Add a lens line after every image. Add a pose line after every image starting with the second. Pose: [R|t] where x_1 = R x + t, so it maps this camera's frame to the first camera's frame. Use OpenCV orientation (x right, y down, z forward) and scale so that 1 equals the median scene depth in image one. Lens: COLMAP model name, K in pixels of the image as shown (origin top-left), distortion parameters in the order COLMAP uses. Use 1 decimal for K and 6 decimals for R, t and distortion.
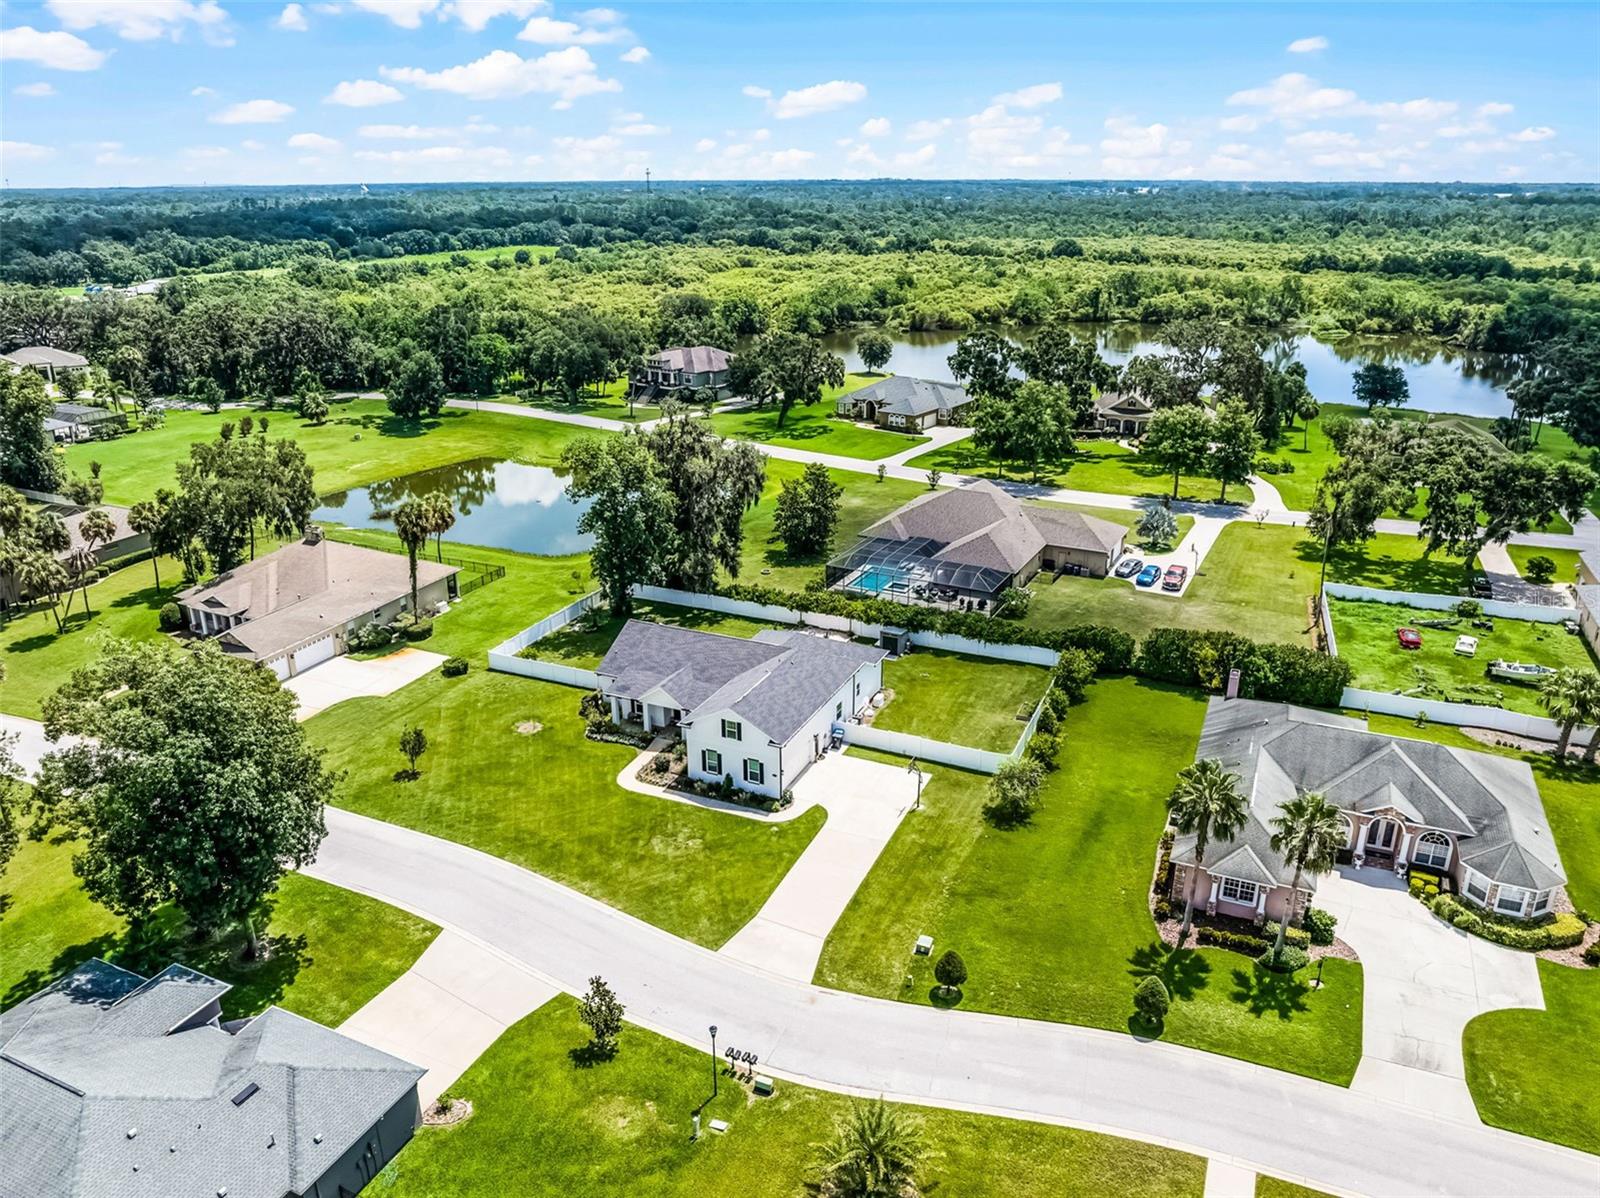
lens RADIAL K [[1121.5, 0, 805.9], [0, 1121.5, 589.9], [0, 0, 1]] dist [-0.038649, 0.003384]
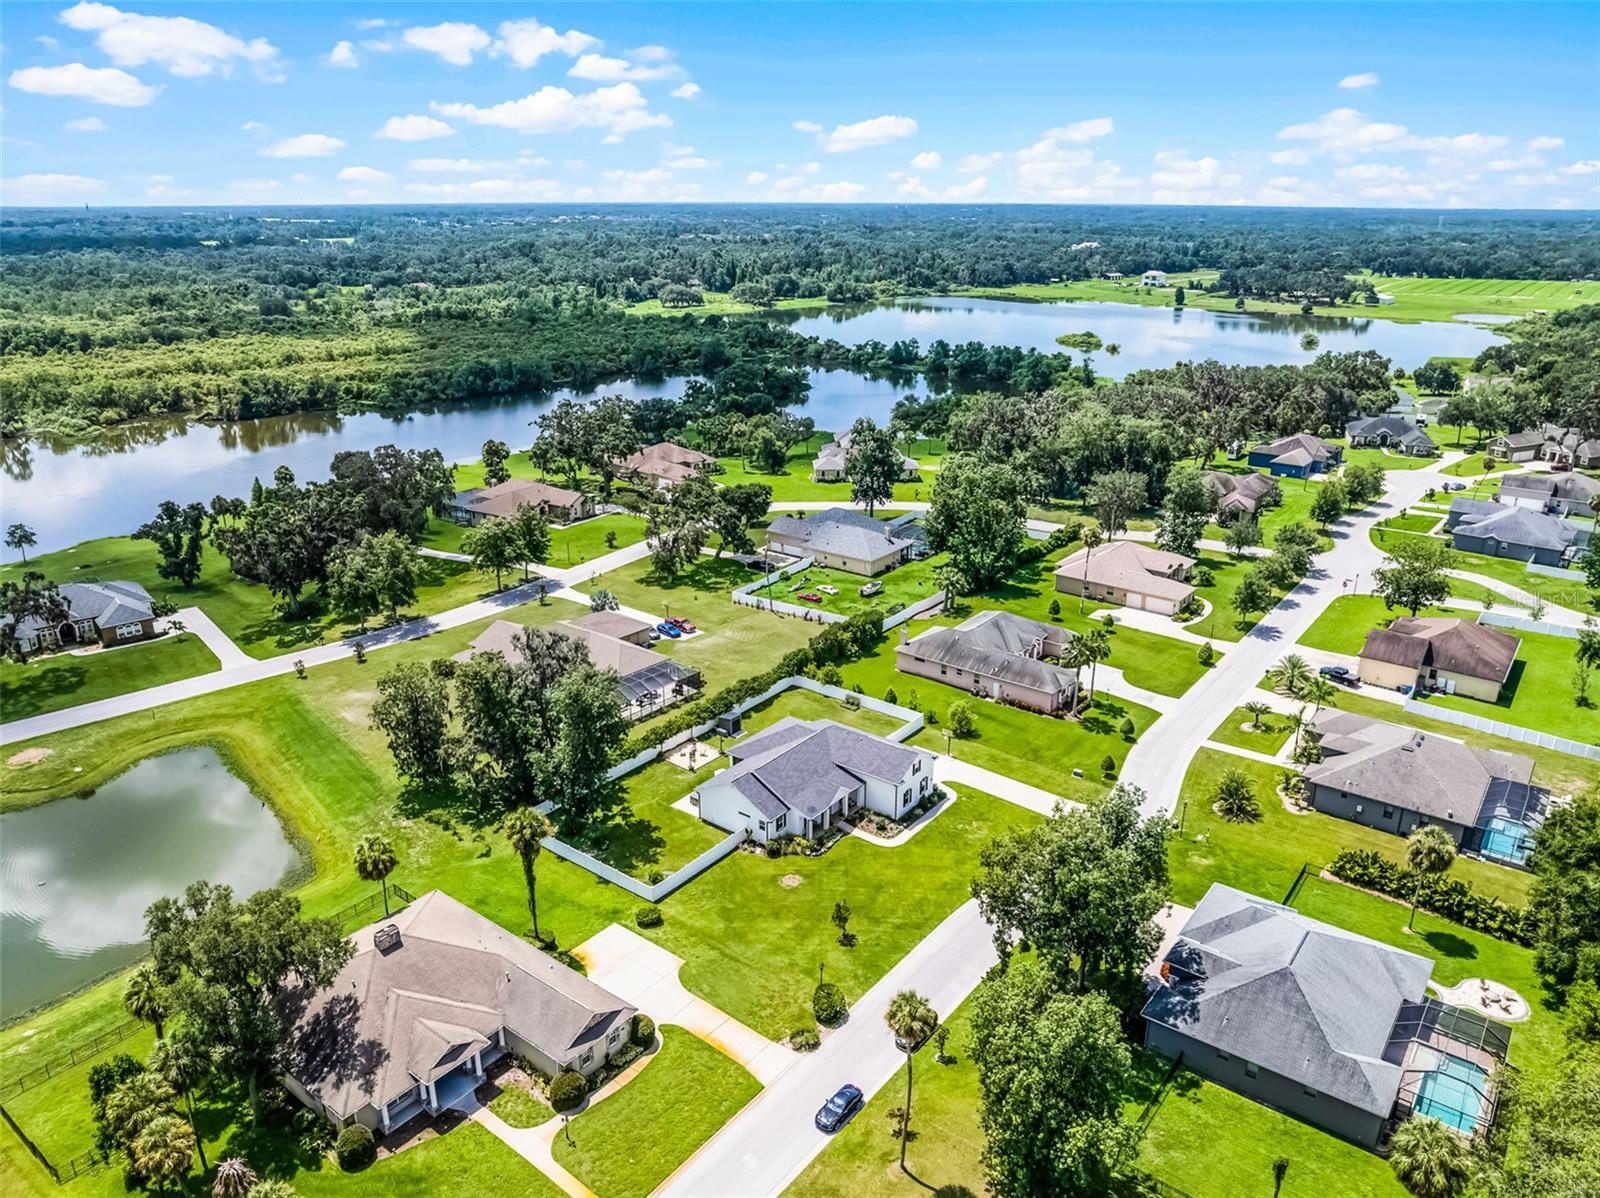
lens RADIAL K [[1121.5, 0, 801.7], [0, 1121.5, 593.9], [0, 0, 1]] dist [-0.038649, 0.003384]
pose [[0.232359, -0.320764, 0.918216, -1.094935], [0.333514, 0.913095, 0.234578, -0.385800], [-0.913662, 0.251731, 0.319145, 0.447252]]
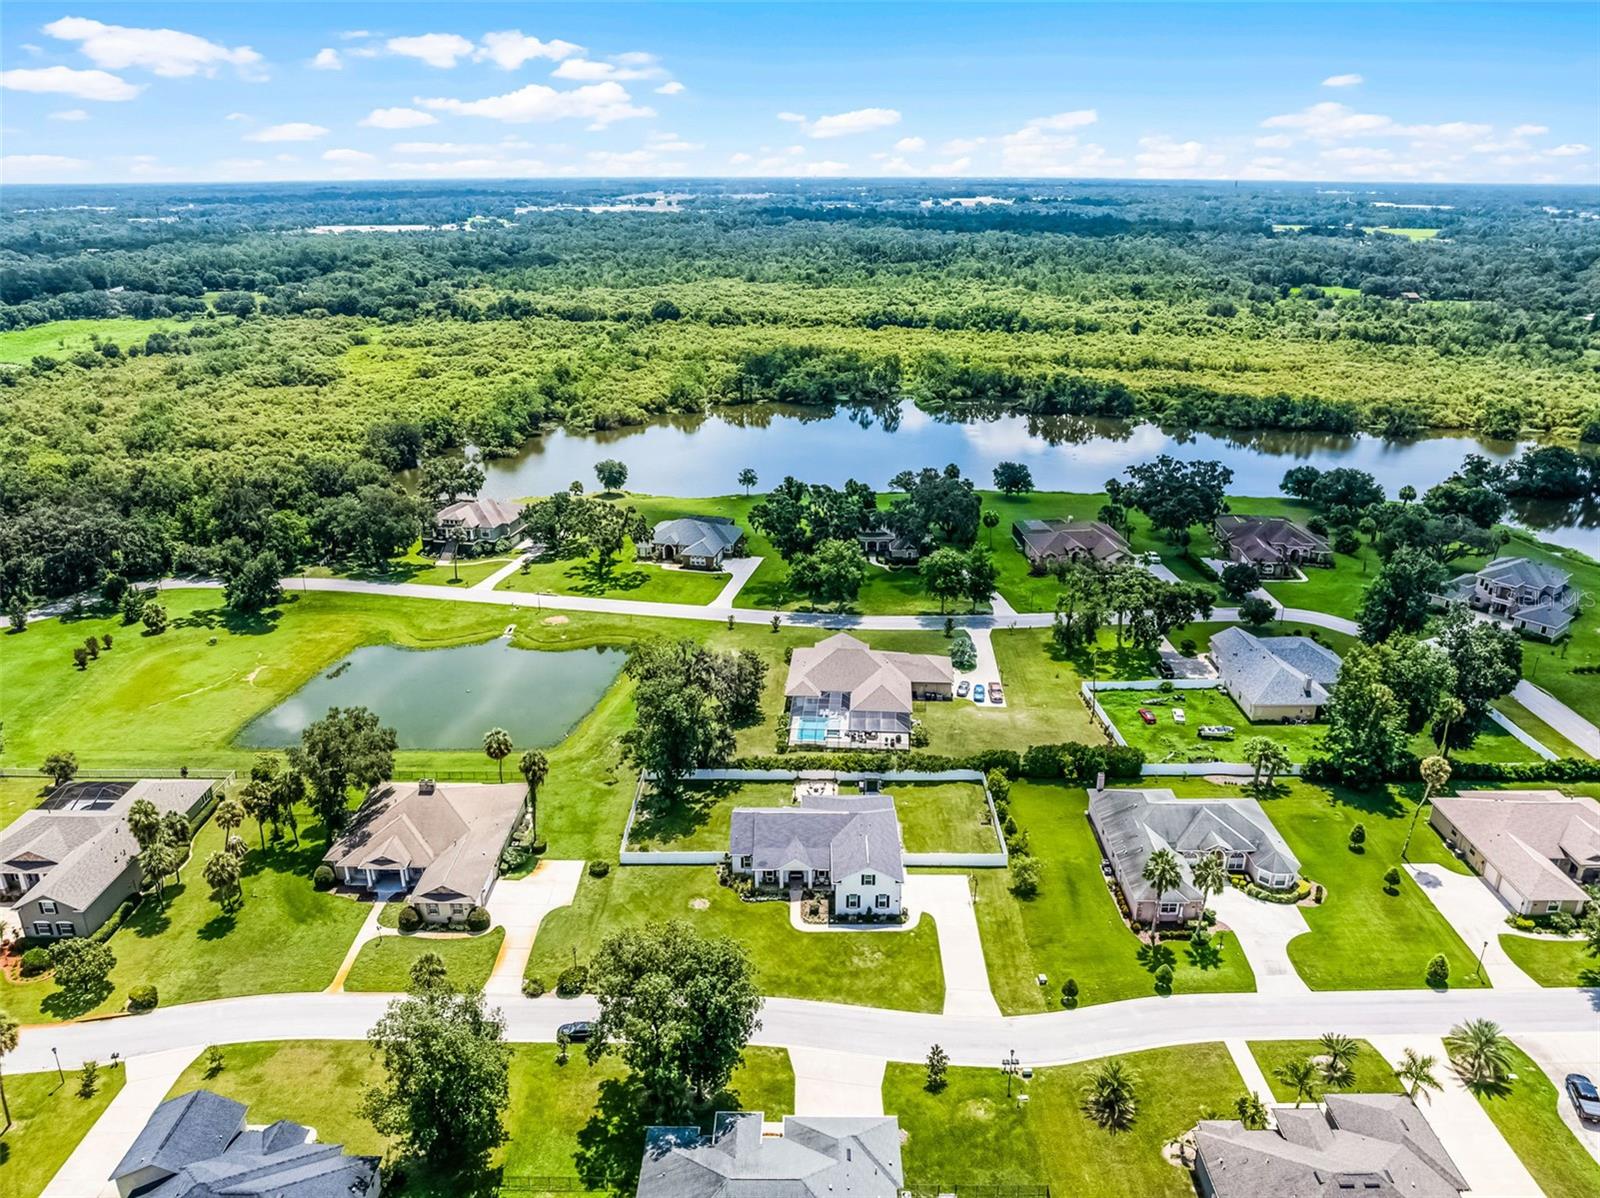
lens RADIAL K [[1121.5, 0, 805.0], [0, 1121.5, 587.1], [0, 0, 1]] dist [-0.038649, 0.003384]
pose [[0.915497, -0.137317, 0.378165, -0.532443], [0.136990, 0.990179, 0.027911, -0.266000], [-0.378284, 0.026252, 0.925317, -0.357447]]
